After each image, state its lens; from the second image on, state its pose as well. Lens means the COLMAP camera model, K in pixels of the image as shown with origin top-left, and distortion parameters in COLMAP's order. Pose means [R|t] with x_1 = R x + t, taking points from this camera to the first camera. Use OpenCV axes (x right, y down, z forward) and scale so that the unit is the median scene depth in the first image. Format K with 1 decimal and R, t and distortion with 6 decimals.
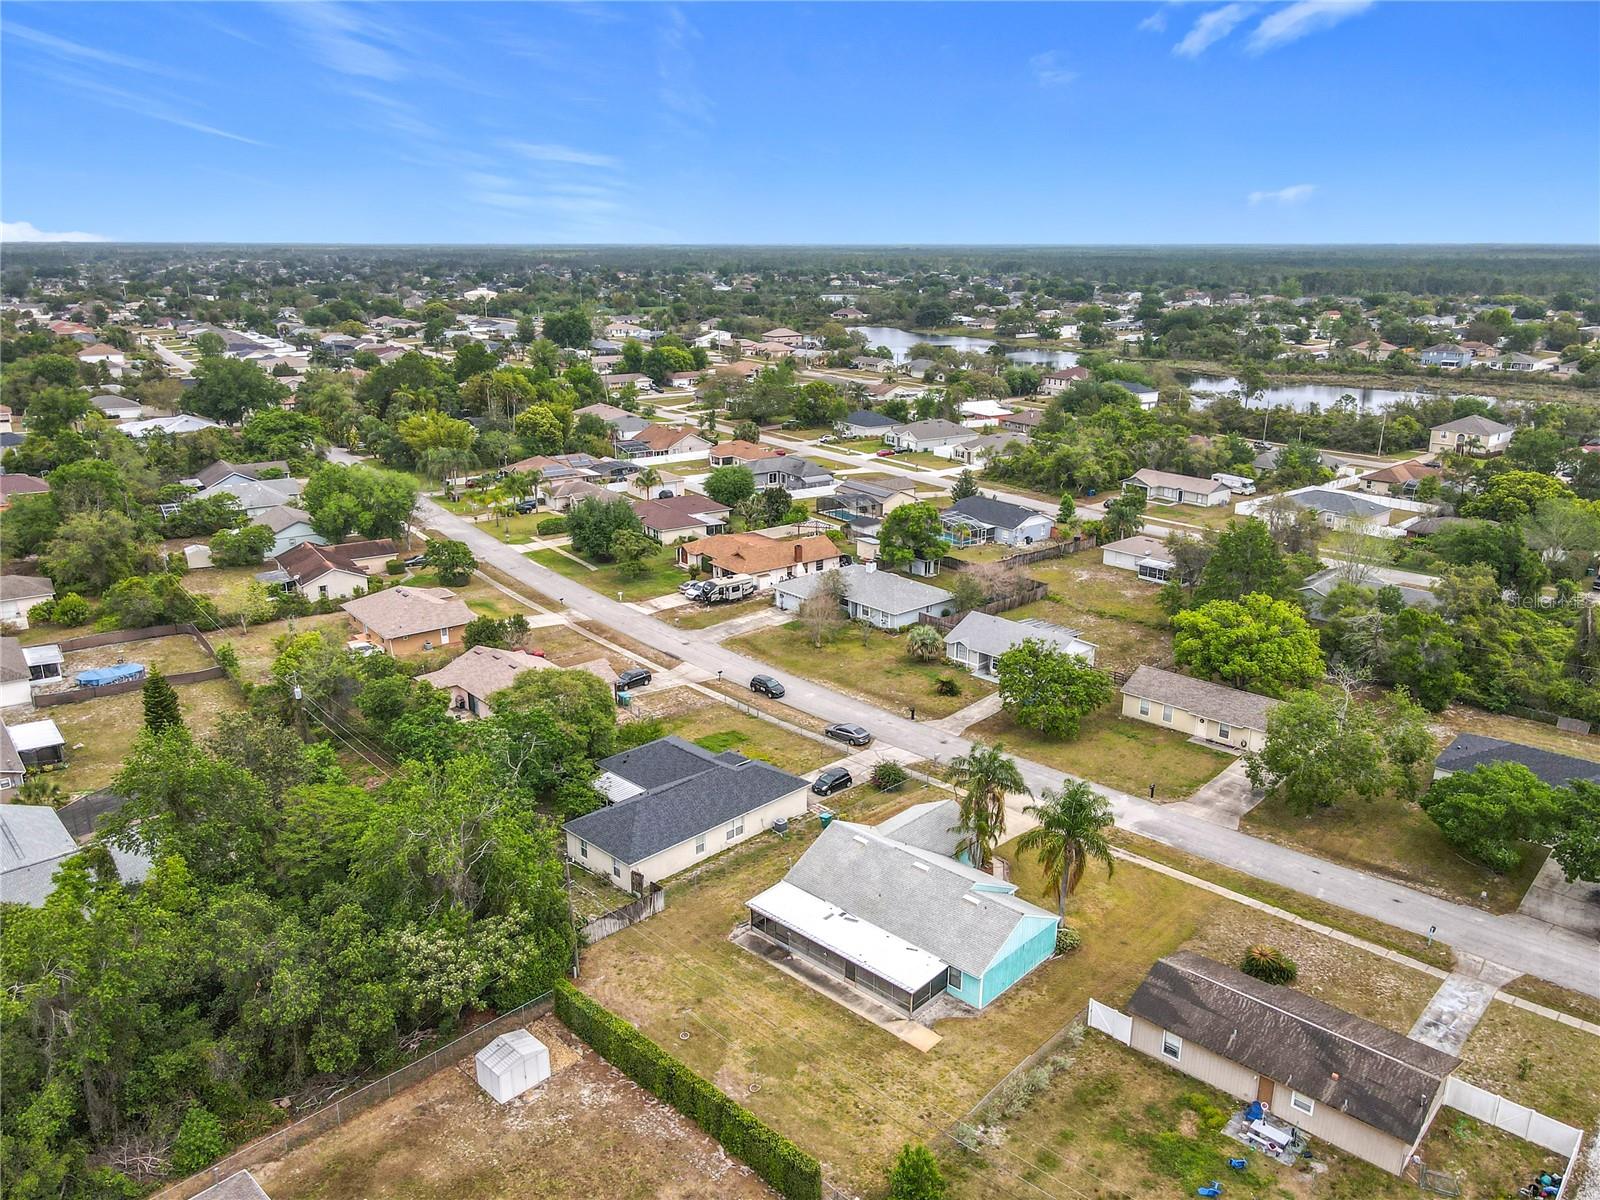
lens RADIAL K [[1191.1, 0, 792.3], [0, 1191.1, 587.9], [0, 0, 1]] dist [0.011340, 0.009866]
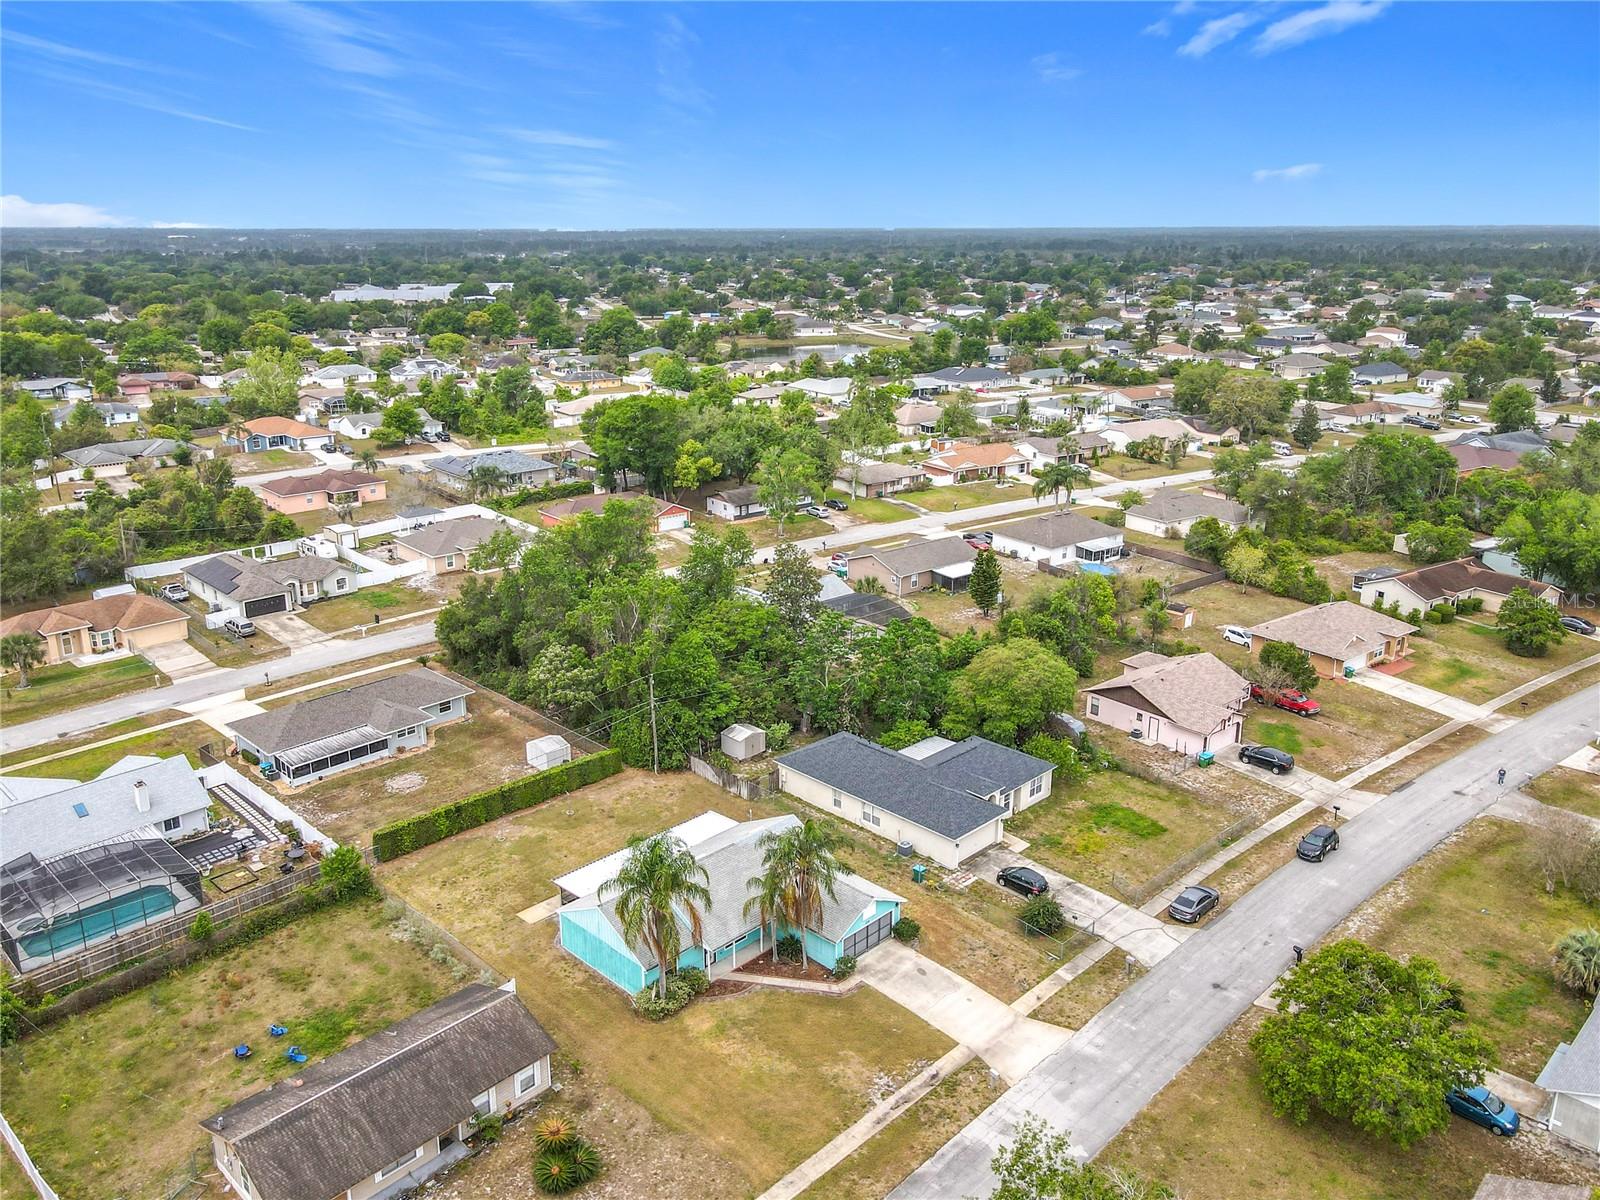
lens RADIAL K [[1191.1, 0, 787.2], [0, 1191.1, 603.1], [0, 0, 1]] dist [0.011340, 0.009866]
pose [[-0.018353, 0.304278, -0.952406, 0.640673], [-0.280957, 0.912615, 0.296980, -0.177131], [0.959545, 0.273036, 0.068740, 0.620152]]
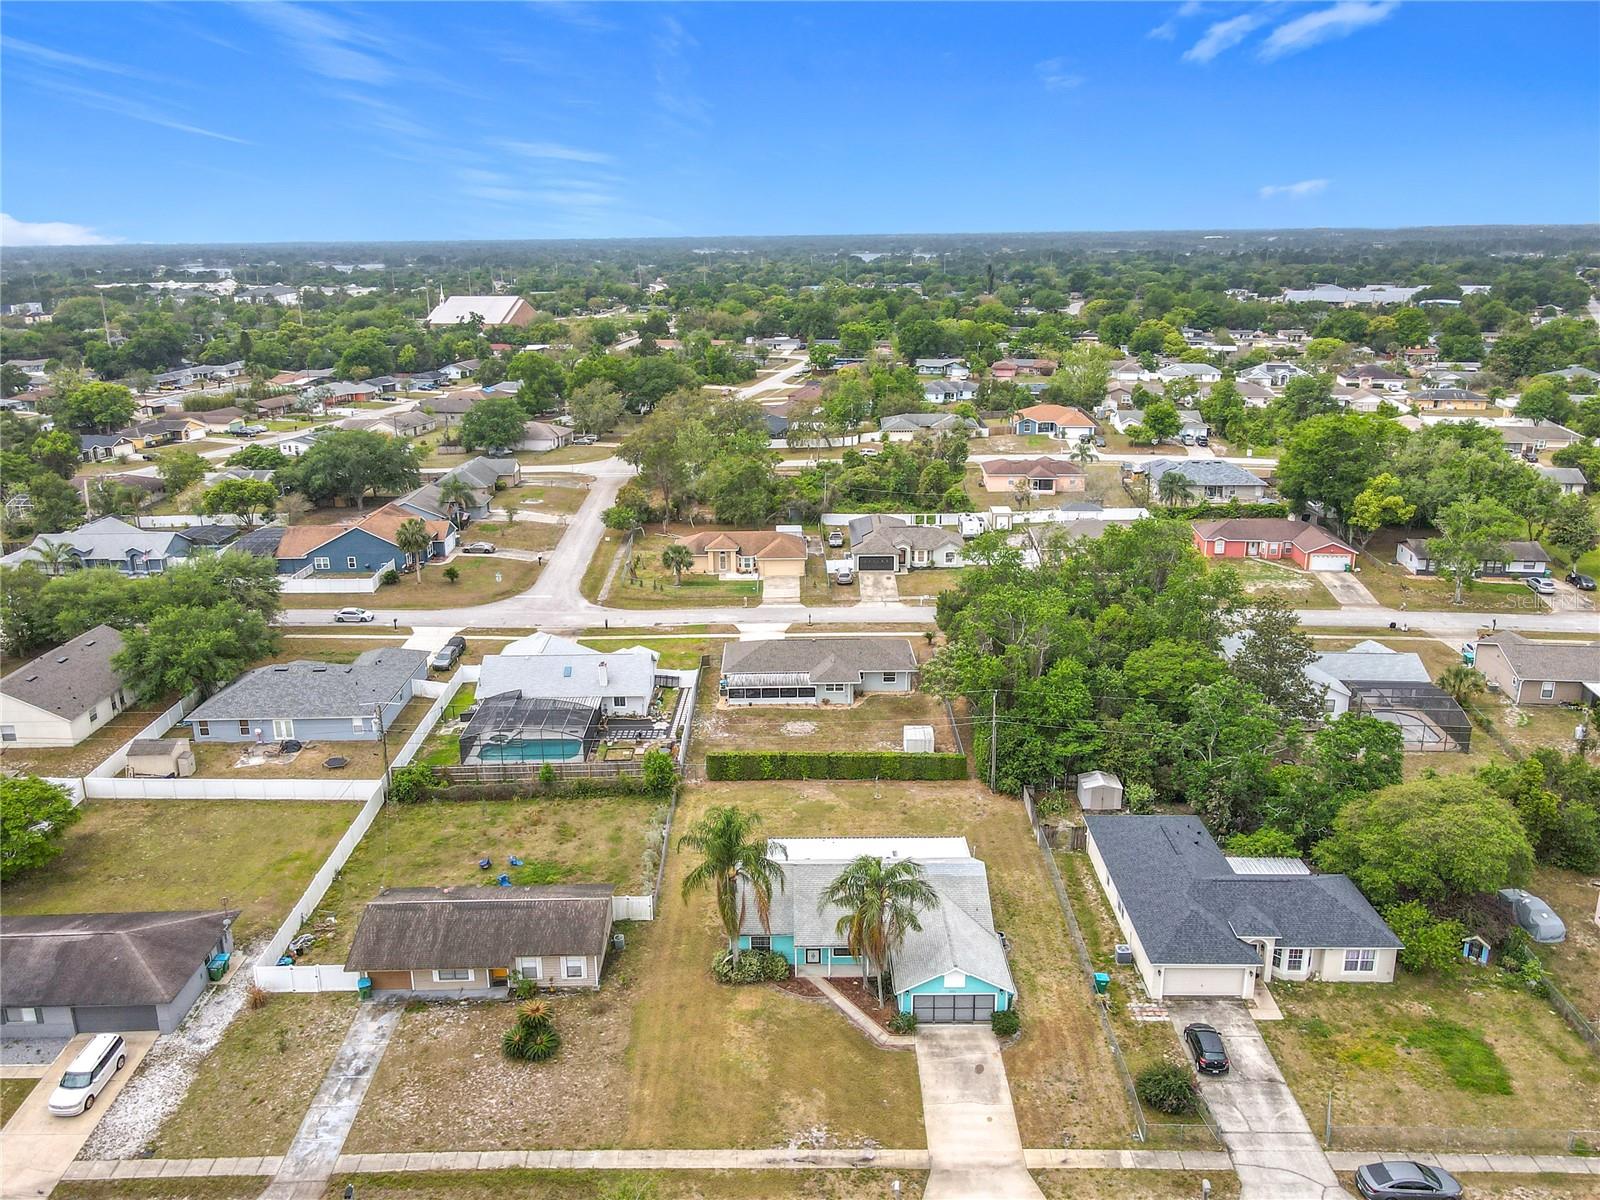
lens RADIAL K [[1191.1, 0, 793.8], [0, 1191.1, 603.4], [0, 0, 1]] dist [0.011340, 0.009866]
pose [[-0.723616, 0.215325, -0.655755, 0.485199], [-0.183823, 0.855650, 0.483809, -0.270882], [0.665274, 0.470635, -0.579581, 0.939949]]
